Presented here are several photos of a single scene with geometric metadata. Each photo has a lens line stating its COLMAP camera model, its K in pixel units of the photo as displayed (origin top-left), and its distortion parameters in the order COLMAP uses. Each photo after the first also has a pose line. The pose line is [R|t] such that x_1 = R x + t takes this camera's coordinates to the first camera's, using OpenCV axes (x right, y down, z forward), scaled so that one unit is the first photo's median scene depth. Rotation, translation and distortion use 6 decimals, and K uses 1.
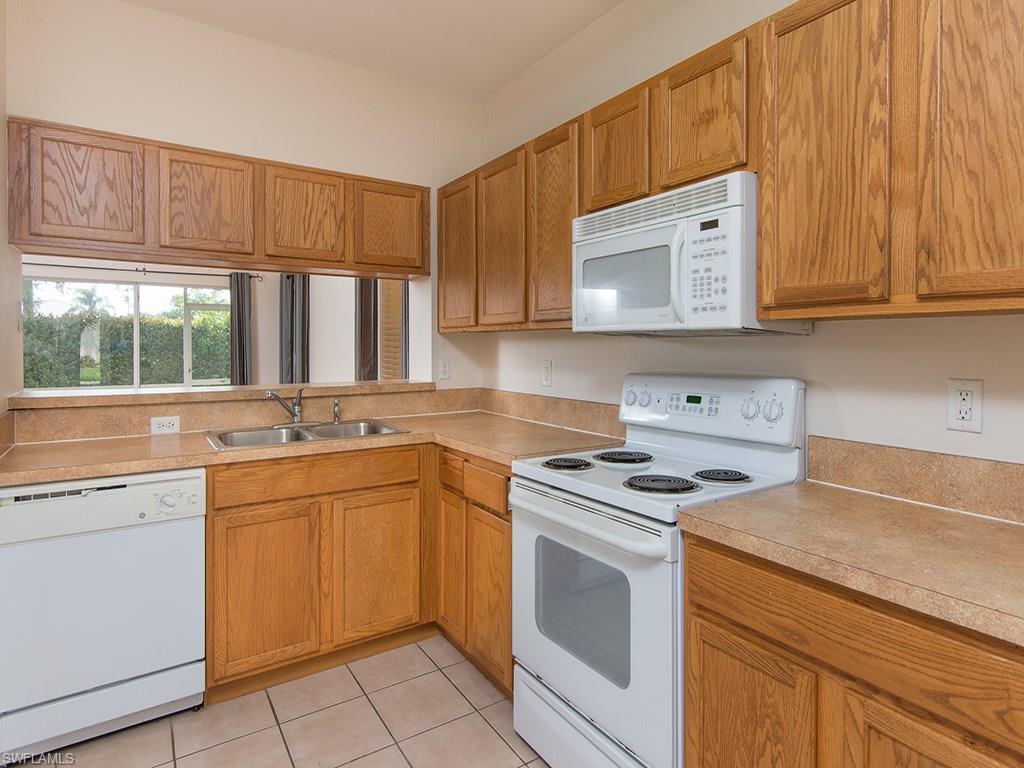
lens RADIAL K [[587.2, 0, 525.7], [0, 587.2, 350.3], [0, 0, 1]] dist [0.002214, -0.000101]
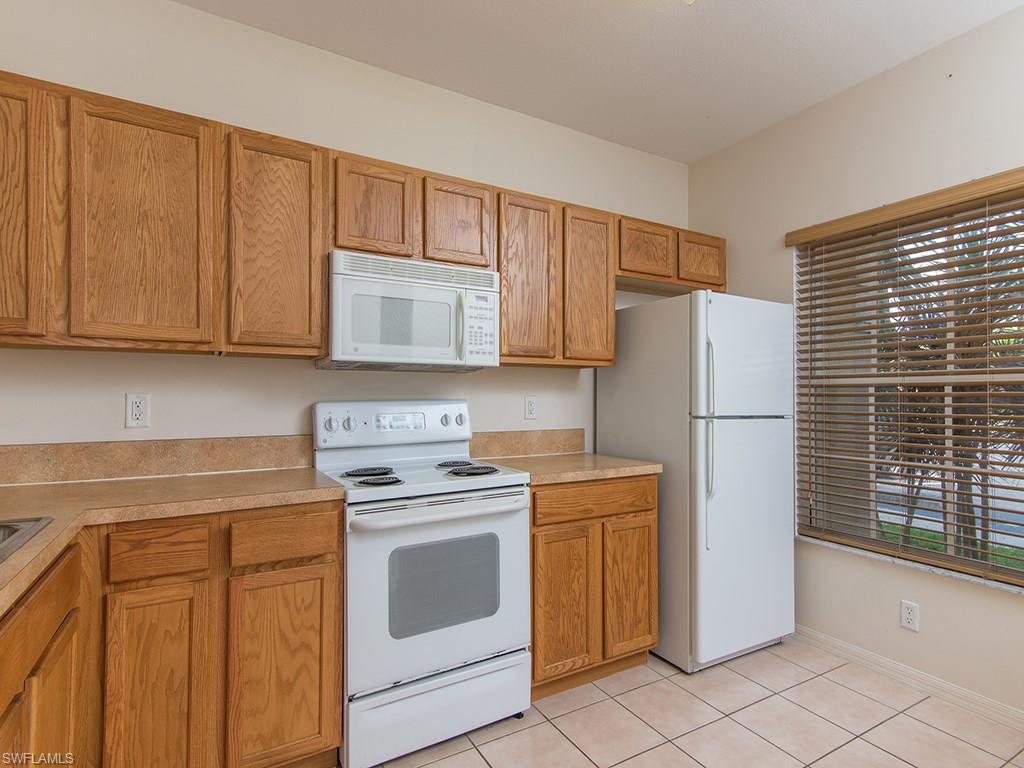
lens RADIAL K [[511.9, 0, 509.8], [0, 511.9, 388.4], [0, 0, 1]] dist [0.007130, 0.000017]
pose [[0.064087, 0.015158, 0.997829, -1.033520], [0.007841, 0.999846, -0.015692, 0.045375], [-0.997913, 0.008830, 0.063959, 0.838876]]
